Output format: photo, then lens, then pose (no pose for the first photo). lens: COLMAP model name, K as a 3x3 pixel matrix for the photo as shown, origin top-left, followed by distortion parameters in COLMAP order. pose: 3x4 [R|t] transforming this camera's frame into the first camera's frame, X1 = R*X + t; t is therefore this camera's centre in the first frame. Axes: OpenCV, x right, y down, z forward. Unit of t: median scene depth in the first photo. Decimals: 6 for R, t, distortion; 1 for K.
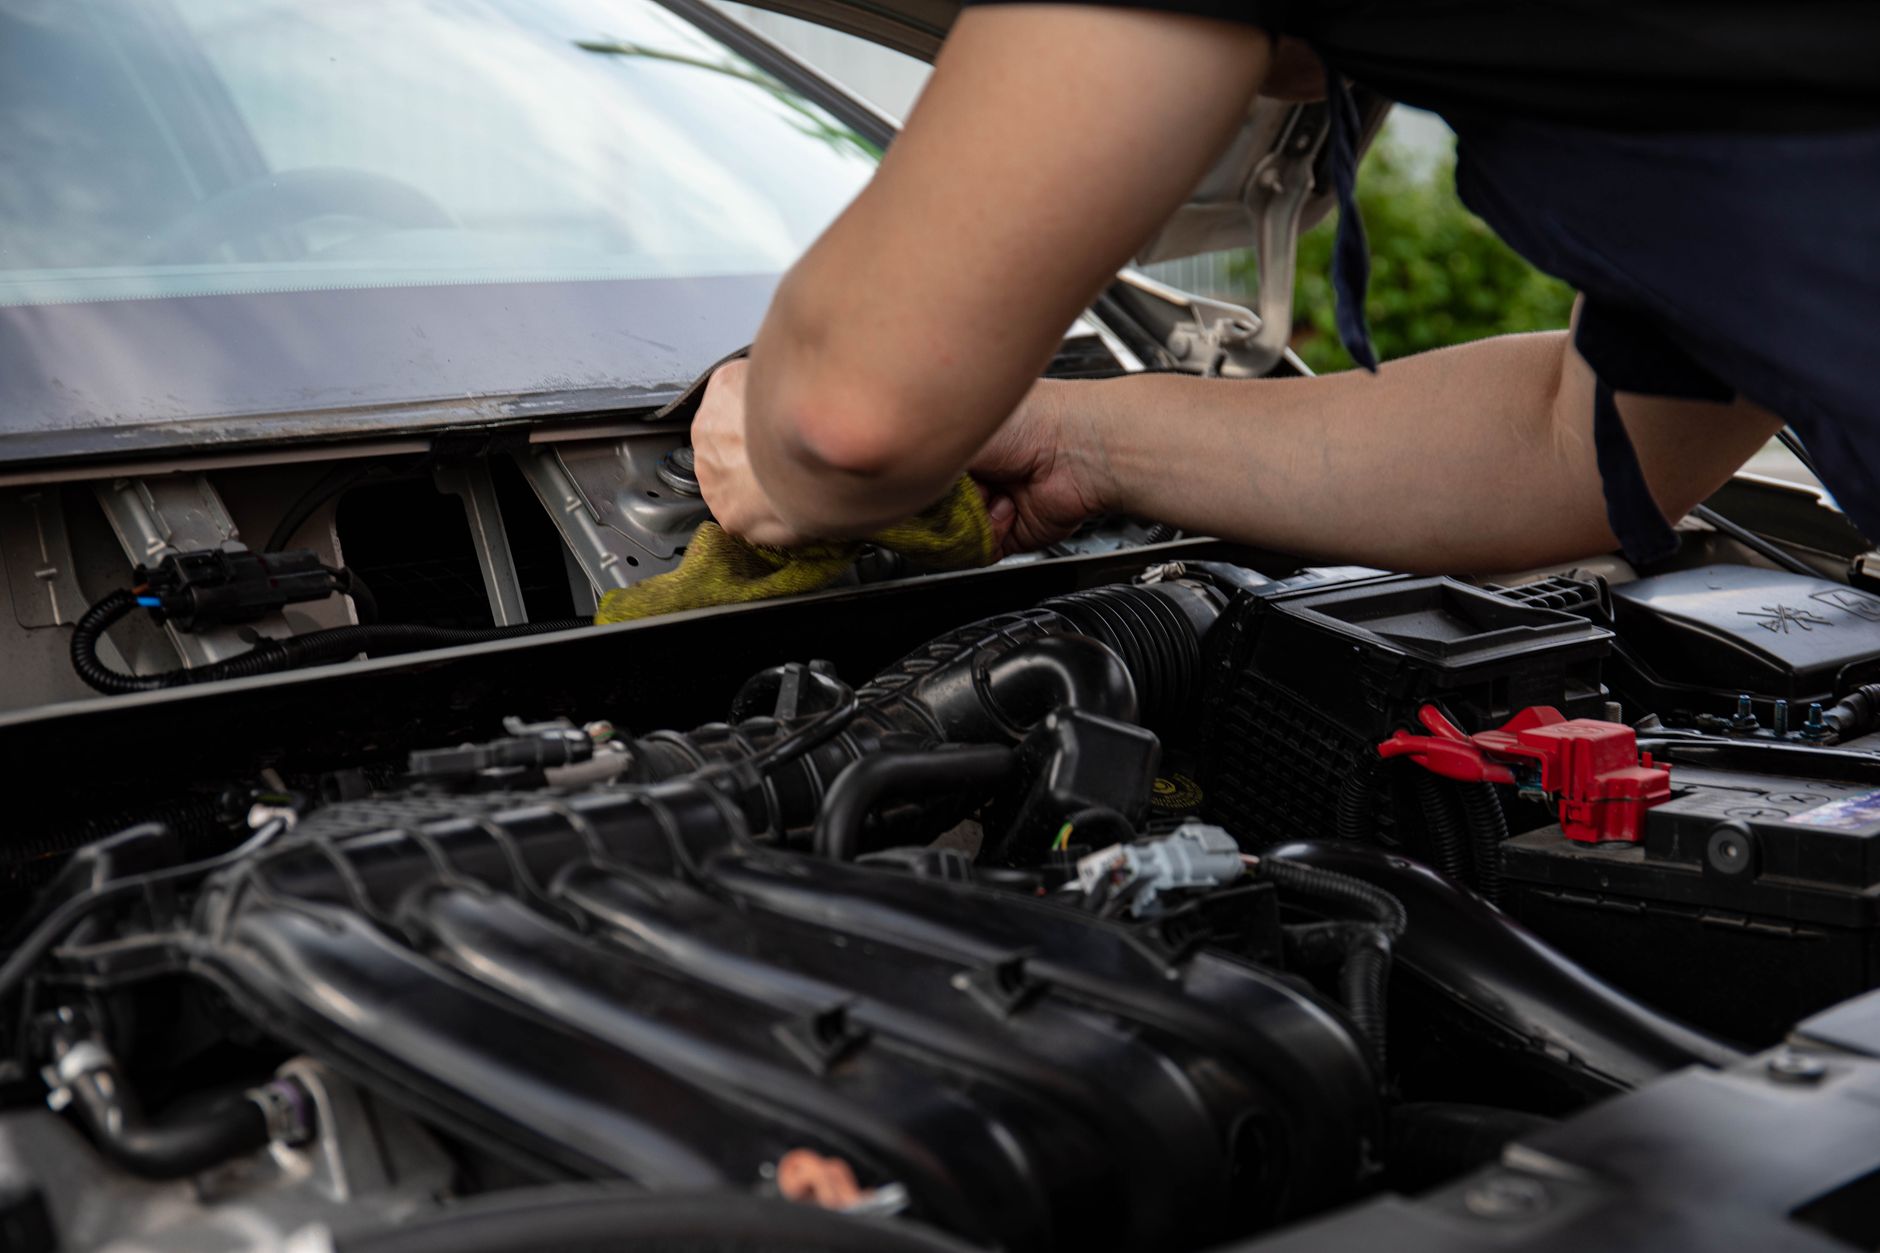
lens RADIAL K [[2660.7, 0, 940.0], [0, 2660.7, 626.5], [0, 0, 1]] dist [-0.005387, -0.032932]
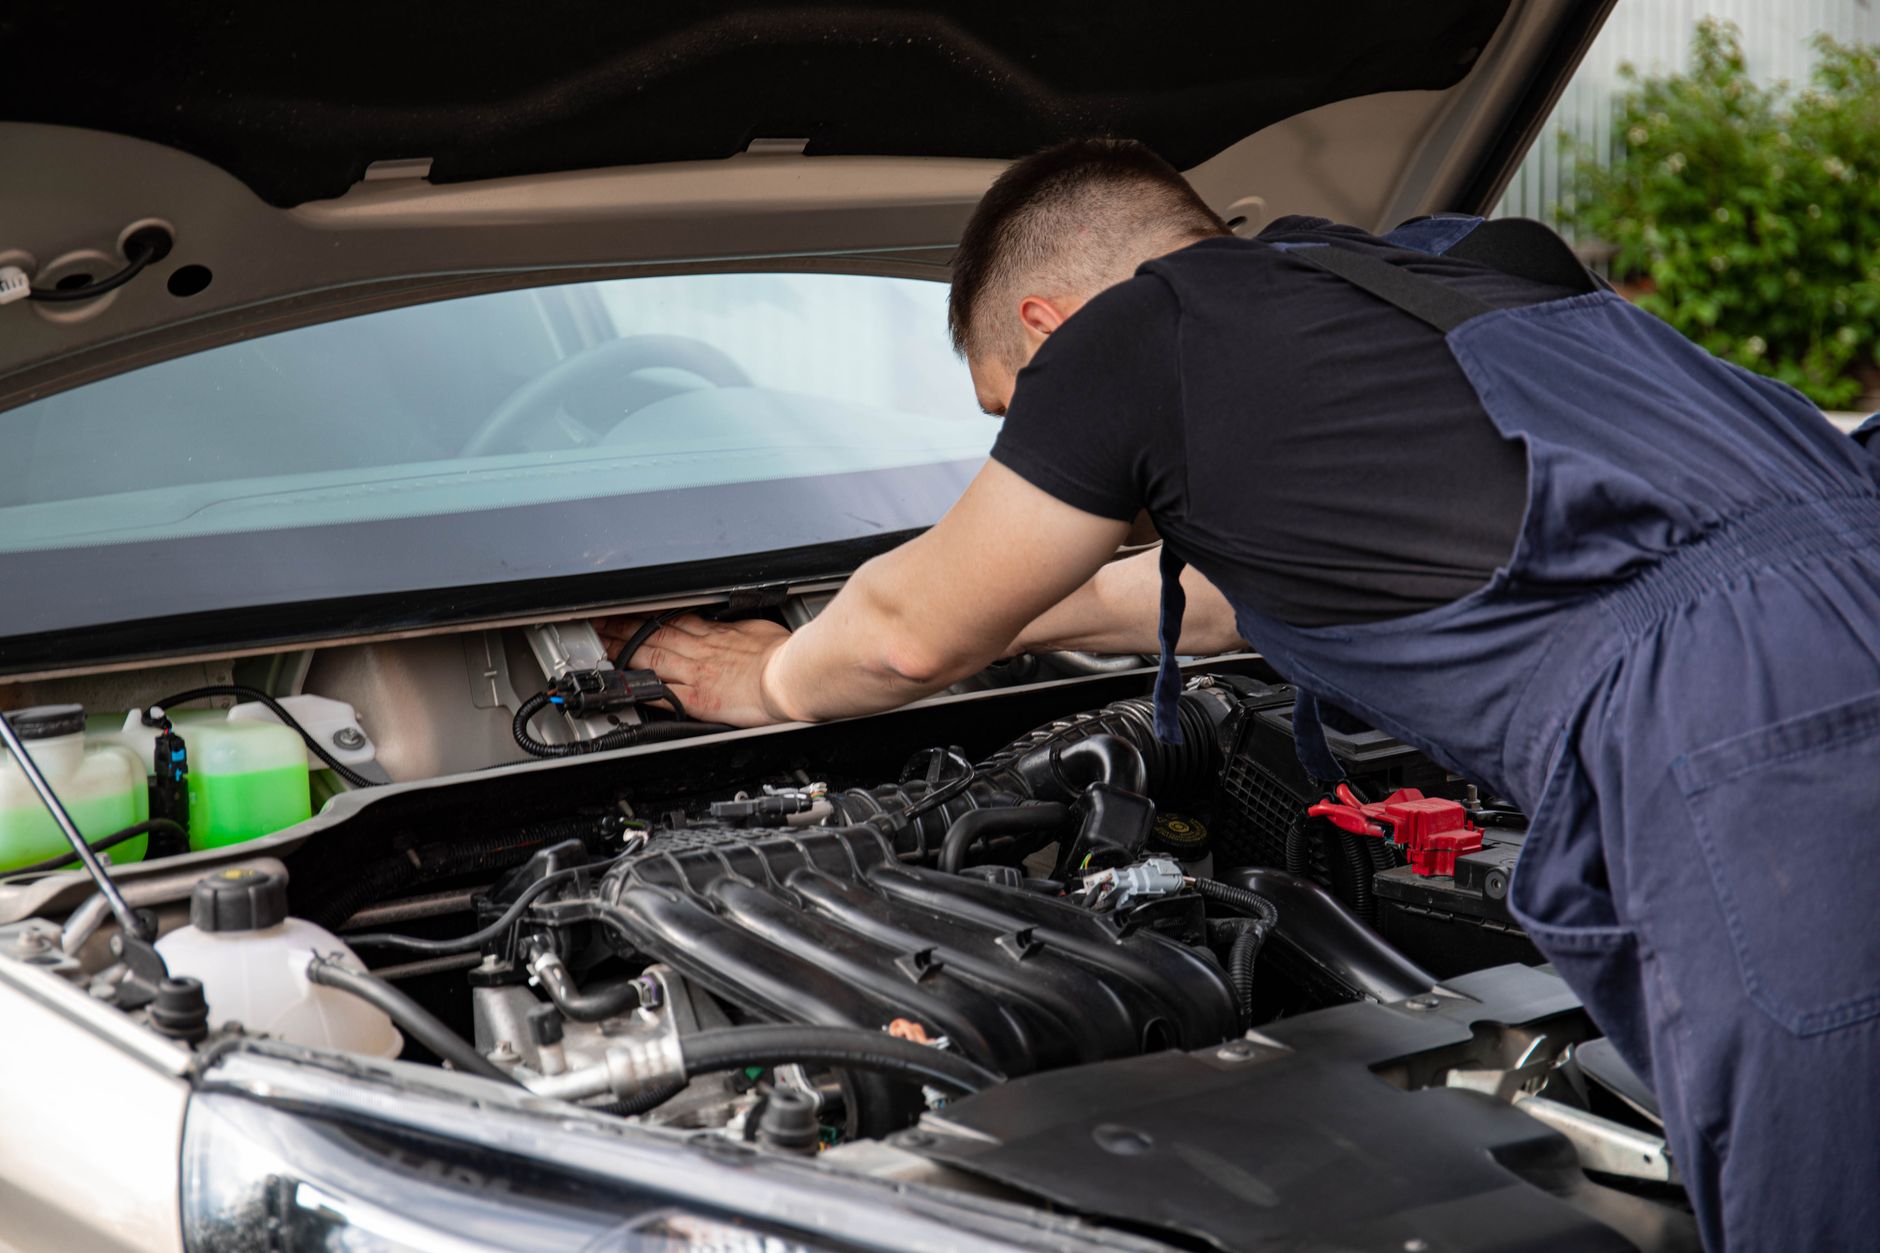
lens RADIAL K [[2660.7, 0, 940.0], [0, 2660.7, 626.5], [0, 0, 1]] dist [-0.005387, -0.032932]
pose [[0.994758, 0.029983, -0.097762, 0.128930], [-0.029321, 0.999536, 0.008197, -0.092329], [0.097963, -0.005288, 0.995176, -0.784986]]
